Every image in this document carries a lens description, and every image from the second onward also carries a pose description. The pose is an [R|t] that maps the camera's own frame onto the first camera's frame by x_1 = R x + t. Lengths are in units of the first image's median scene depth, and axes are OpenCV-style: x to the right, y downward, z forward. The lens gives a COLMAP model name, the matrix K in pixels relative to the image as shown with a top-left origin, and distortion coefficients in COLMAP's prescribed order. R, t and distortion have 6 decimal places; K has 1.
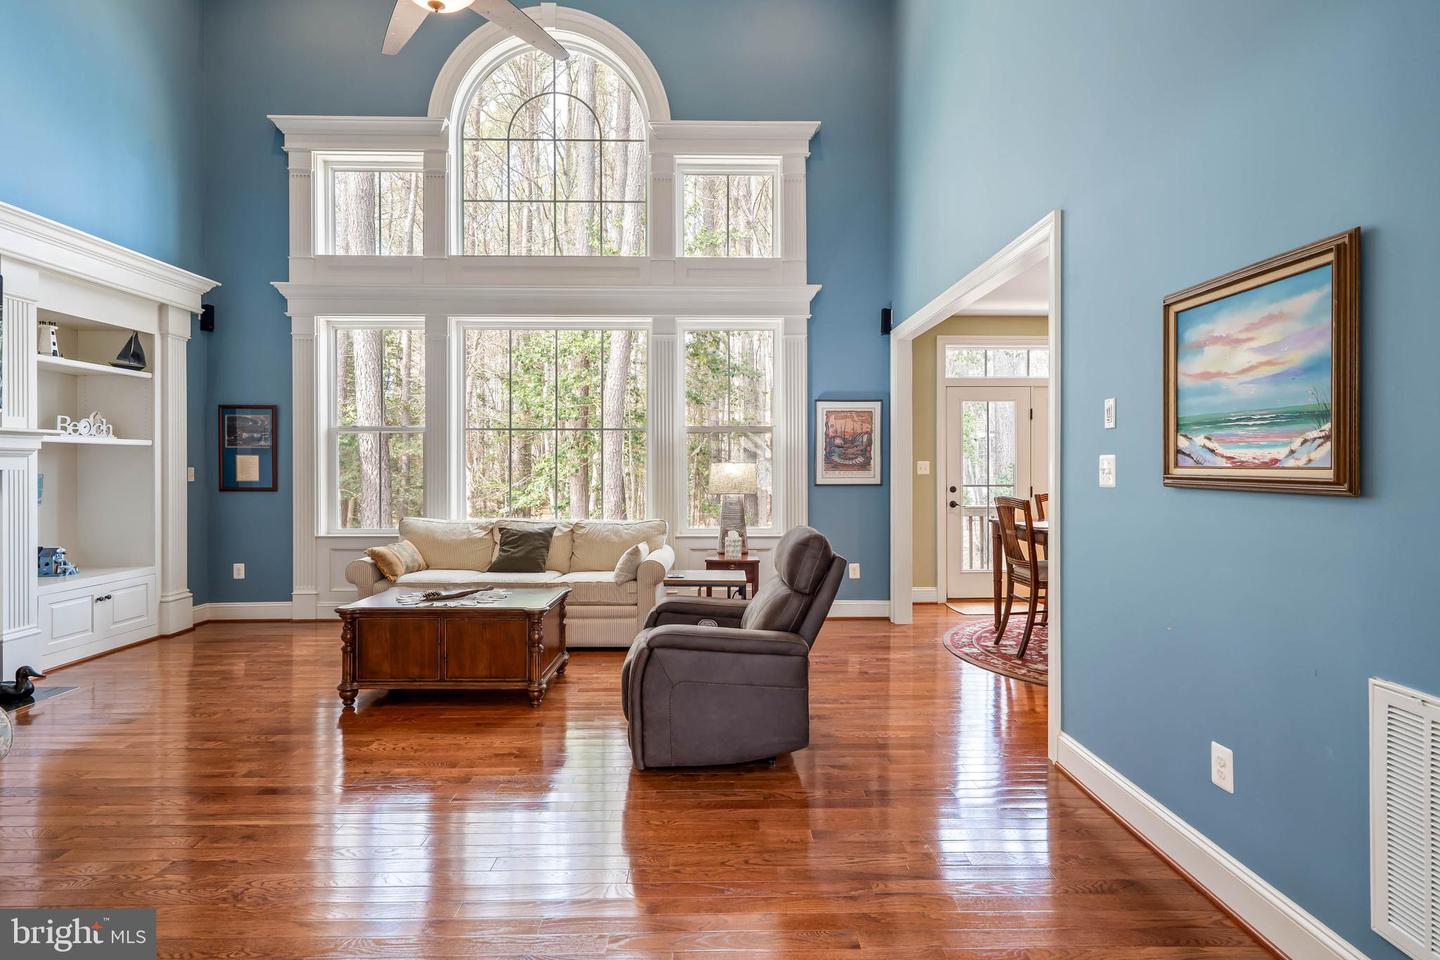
lens RADIAL K [[741.8, 0, 721.1], [0, 741.8, 465.3], [0, 0, 1]] dist [0.004761, 0.001293]
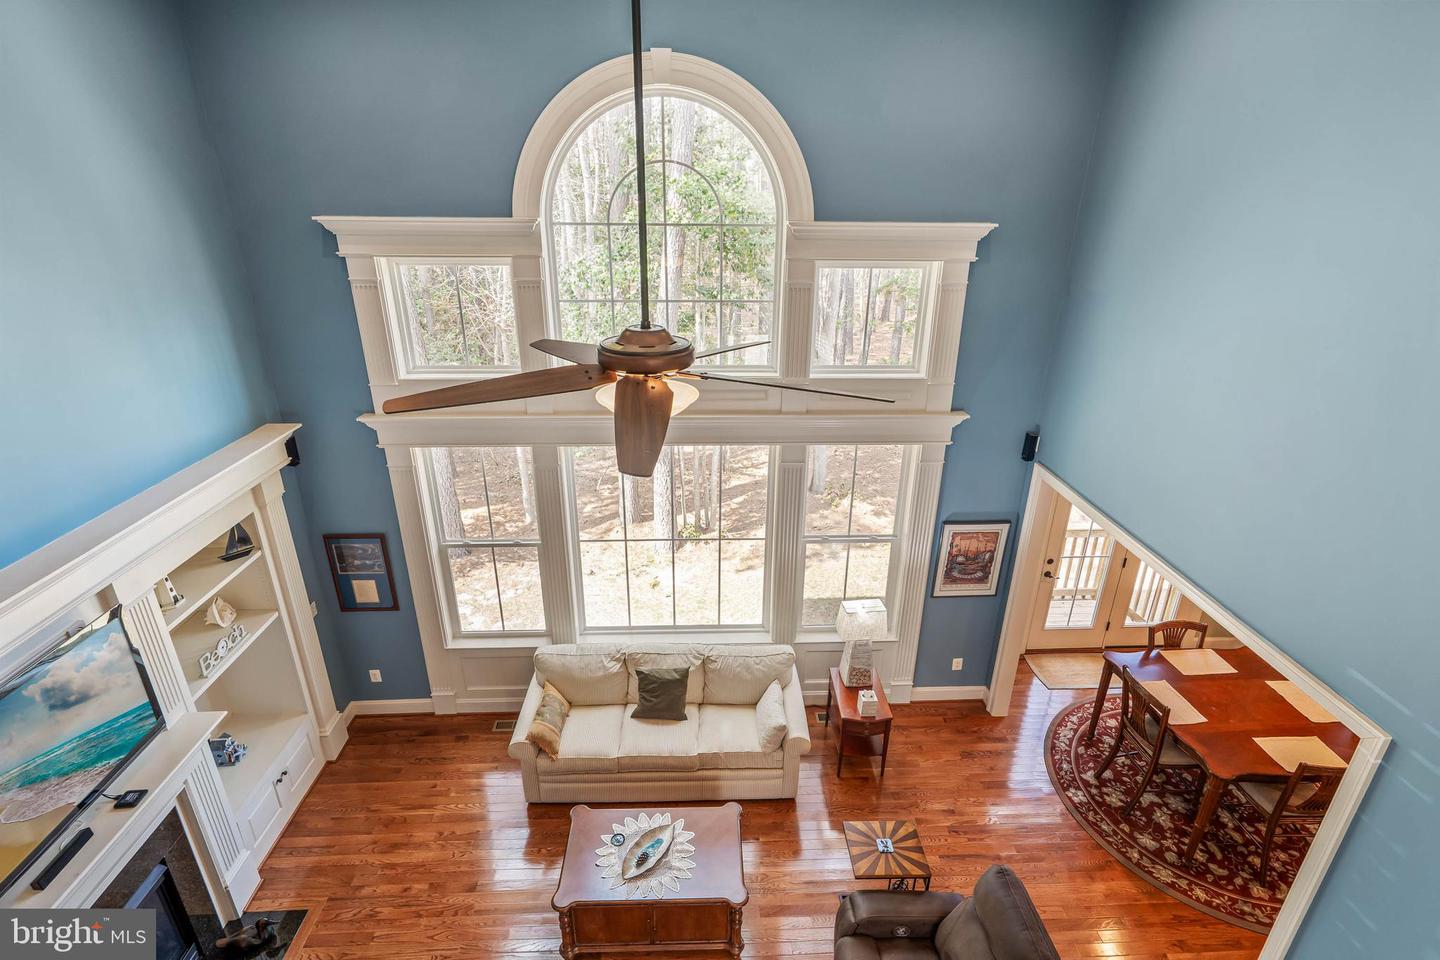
lens RADIAL K [[694.9, 0, 720.0], [0, 694.9, 480.0], [0, 0, 1]] dist [0.001160, 0.000328]
pose [[0.999486, -0.002798, 0.031949, -0.203618], [-0.009691, 0.923272, 0.384024, -0.509260], [-0.030572, -0.384136, 0.922770, 0.198950]]
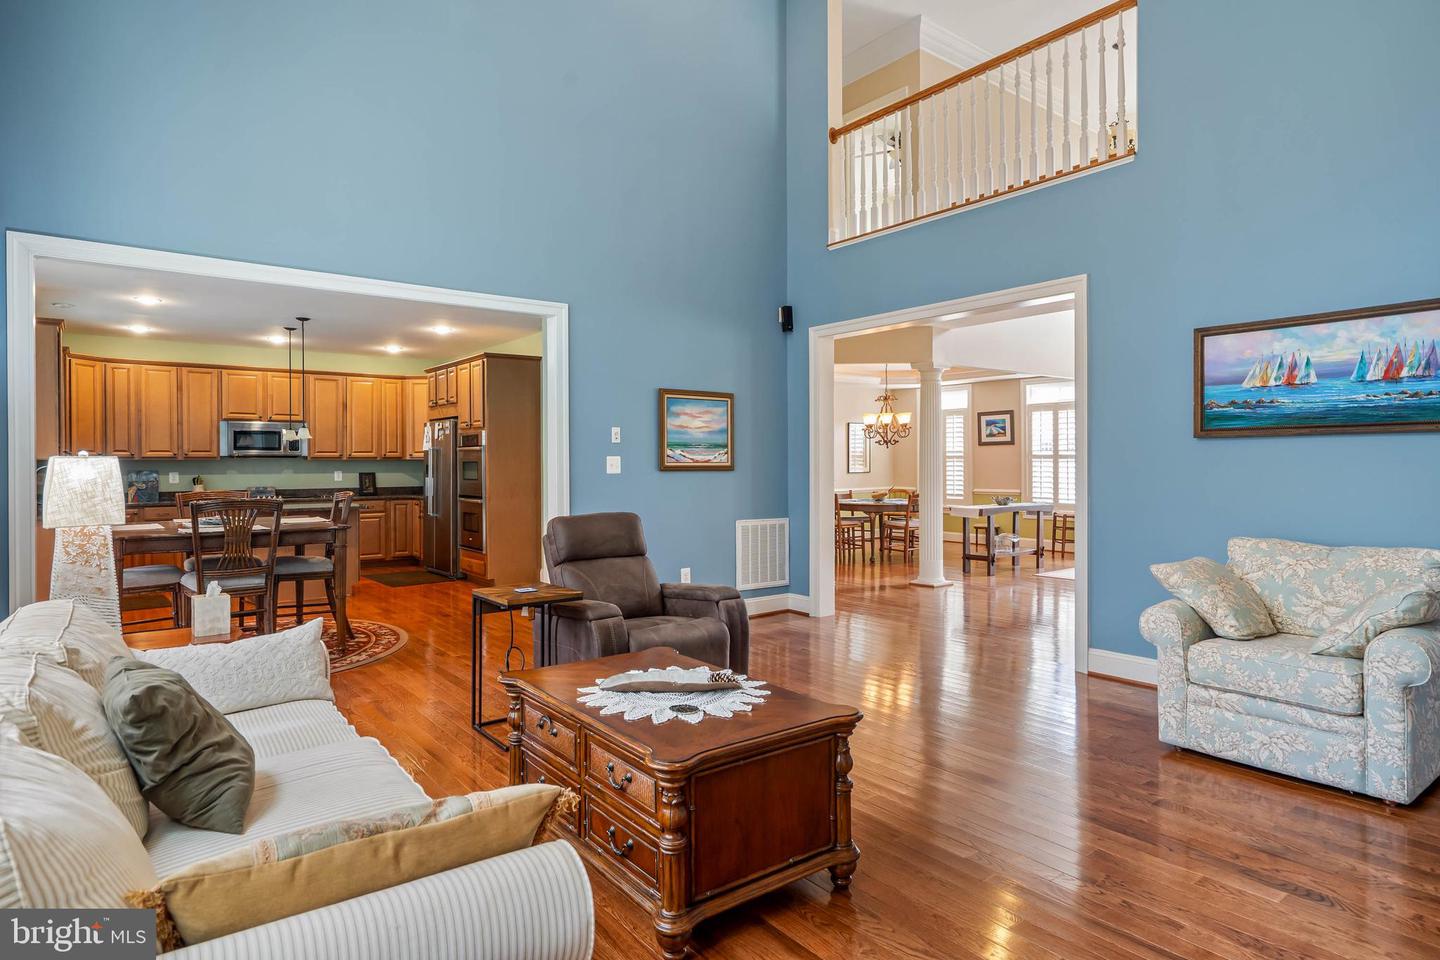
lens RADIAL K [[814.3, 0, 723.5], [0, 814.3, 463.2], [0, 0, 1]] dist [0.006882, 0.001123]
pose [[-0.598410, 0.003893, 0.801181, -0.632949], [0.004986, 0.999987, -0.001135, 0.003439], [-0.801175, 0.003316, -0.598421, 0.964151]]
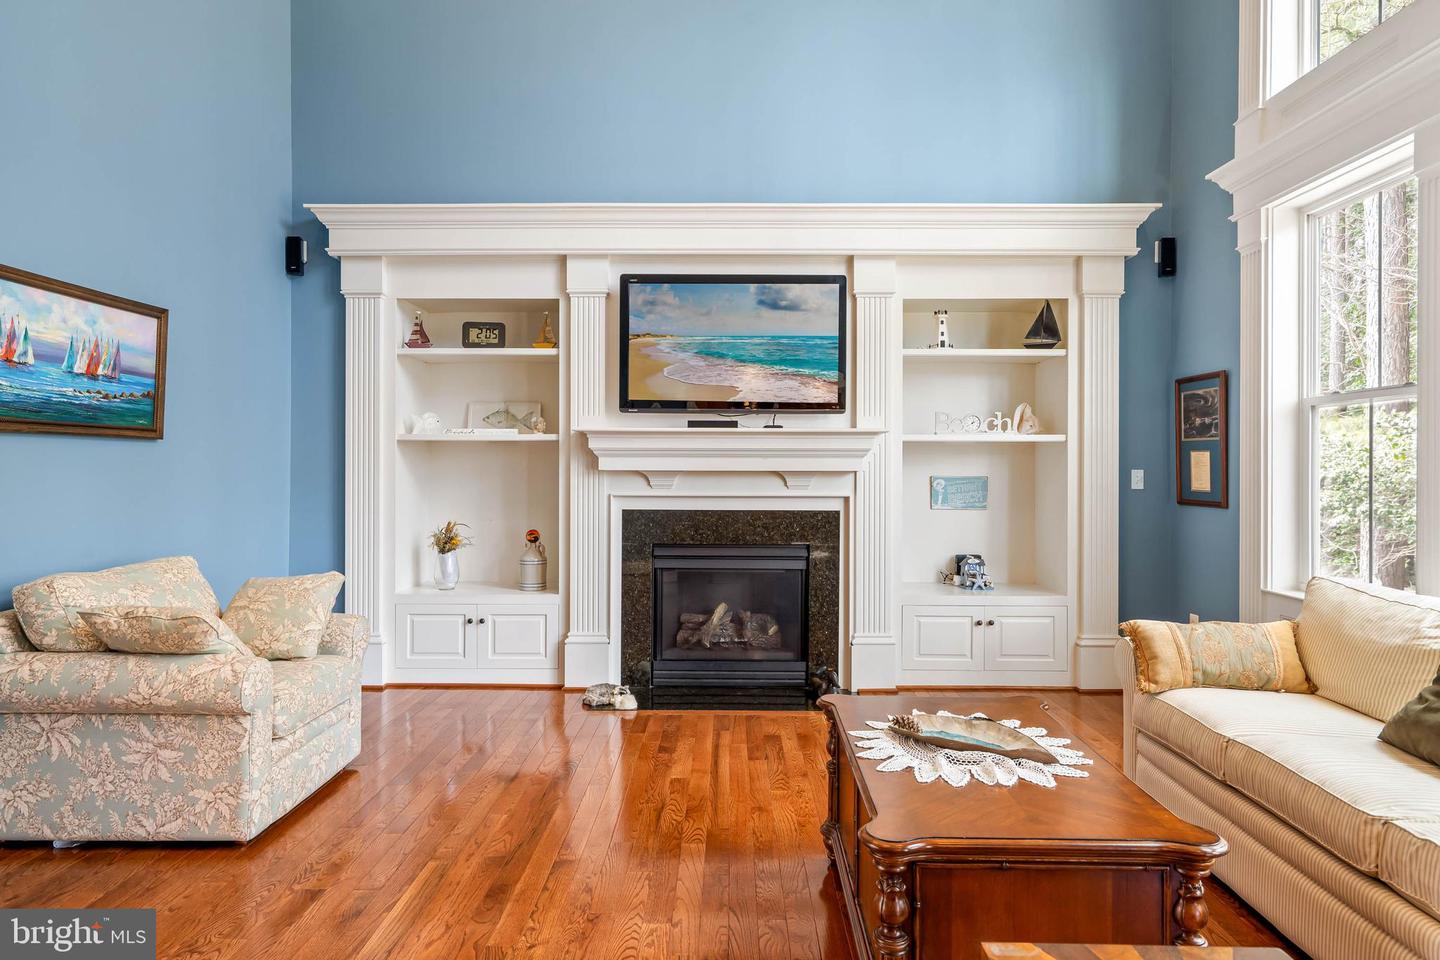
lens RADIAL K [[855.5, 0, 727.0], [0, 855.5, 468.1], [0, 0, 1]] dist [0.001881, 0.002400]
pose [[-0.017254, 0.000065, -0.999851, 0.131591], [-0.002621, 0.999997, 0.000110, 0.002174], [0.999848, 0.002623, -0.017254, 0.616773]]
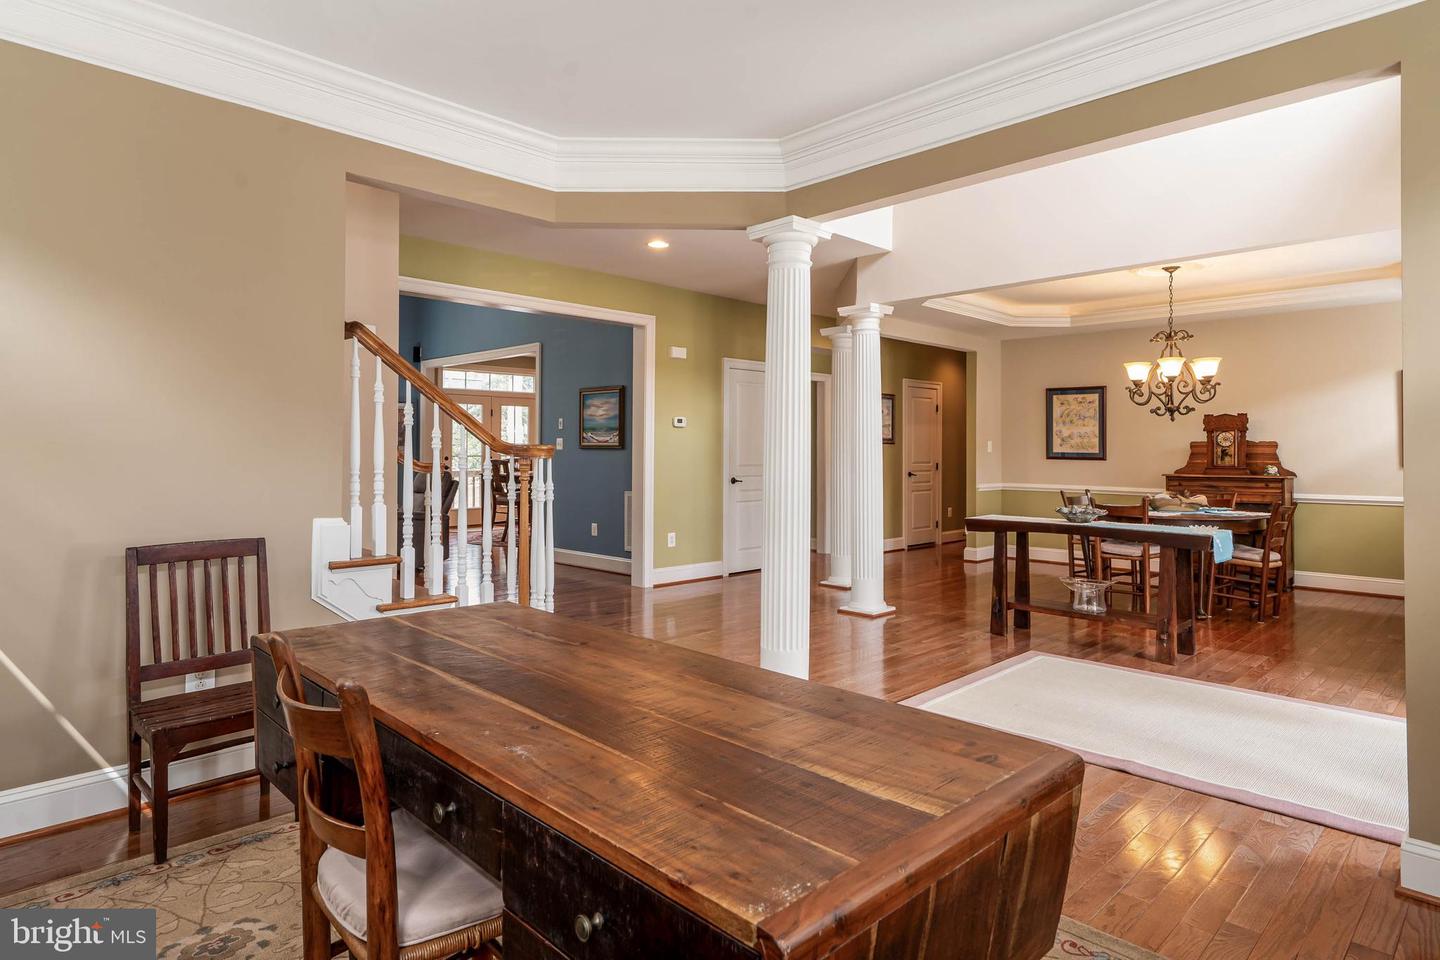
lens RADIAL K [[814.3, 0, 723.5], [0, 814.3, 463.2], [0, 0, 1]] dist [0.006882, 0.001123]
pose [[0.716423, -0.006214, 0.697639, -0.562928], [-0.006771, 0.999851, 0.015859, 0.012785], [-0.697633, -0.016085, 0.716274, -0.778461]]
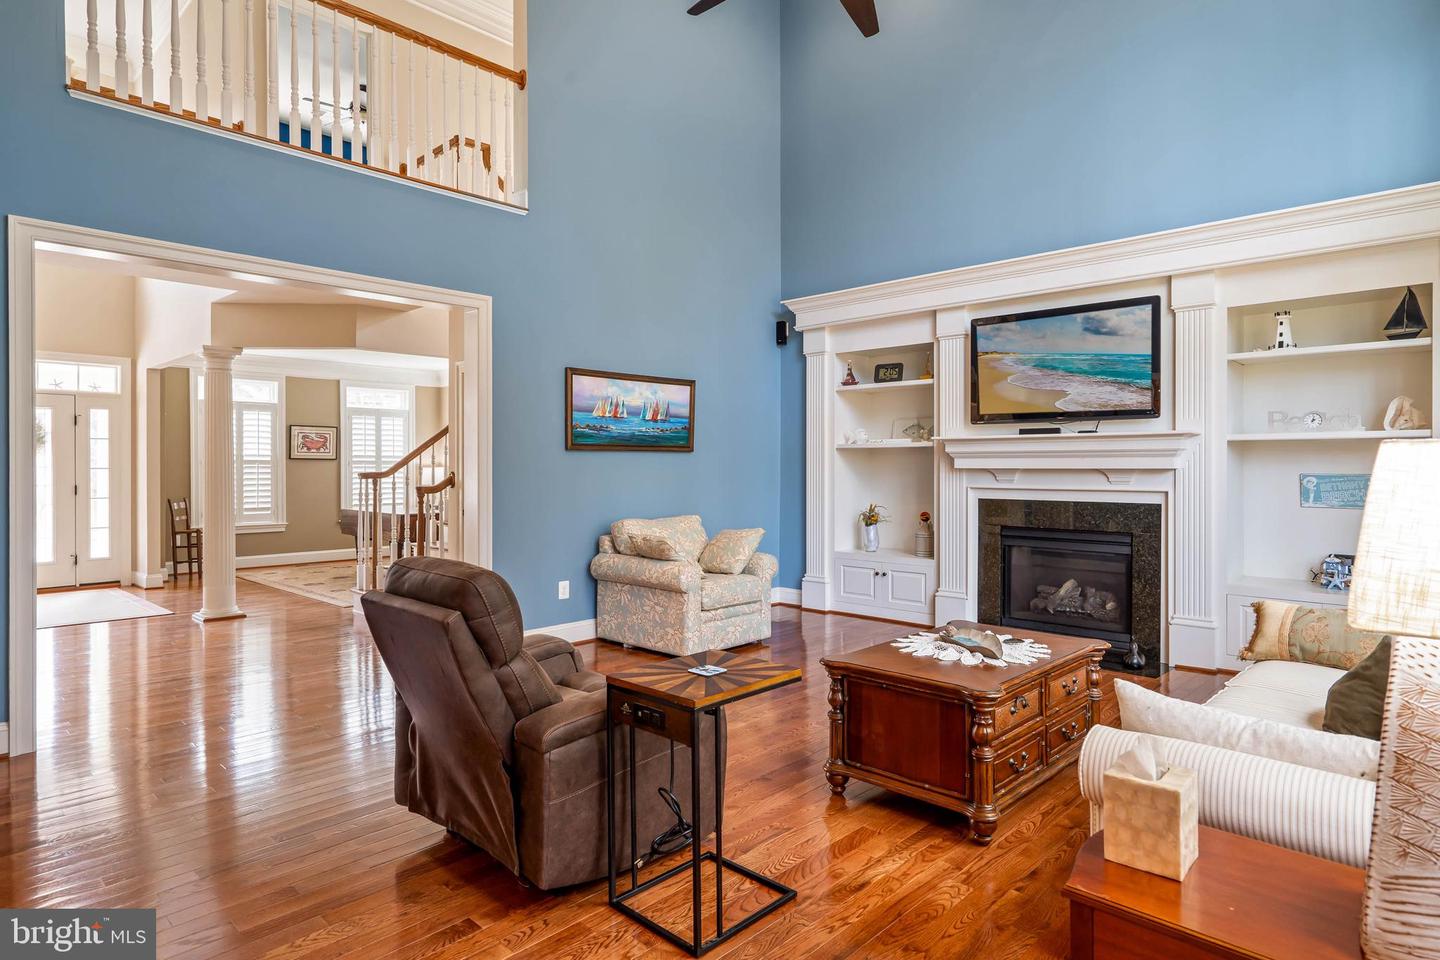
lens RADIAL K [[814.3, 0, 723.5], [0, 814.3, 463.2], [0, 0, 1]] dist [0.006882, 0.001123]
pose [[-0.692457, -0.001544, -0.721458, 0.272392], [0.001262, 0.999994, -0.003350, 0.001196], [0.721458, -0.003230, -0.692450, 0.986220]]
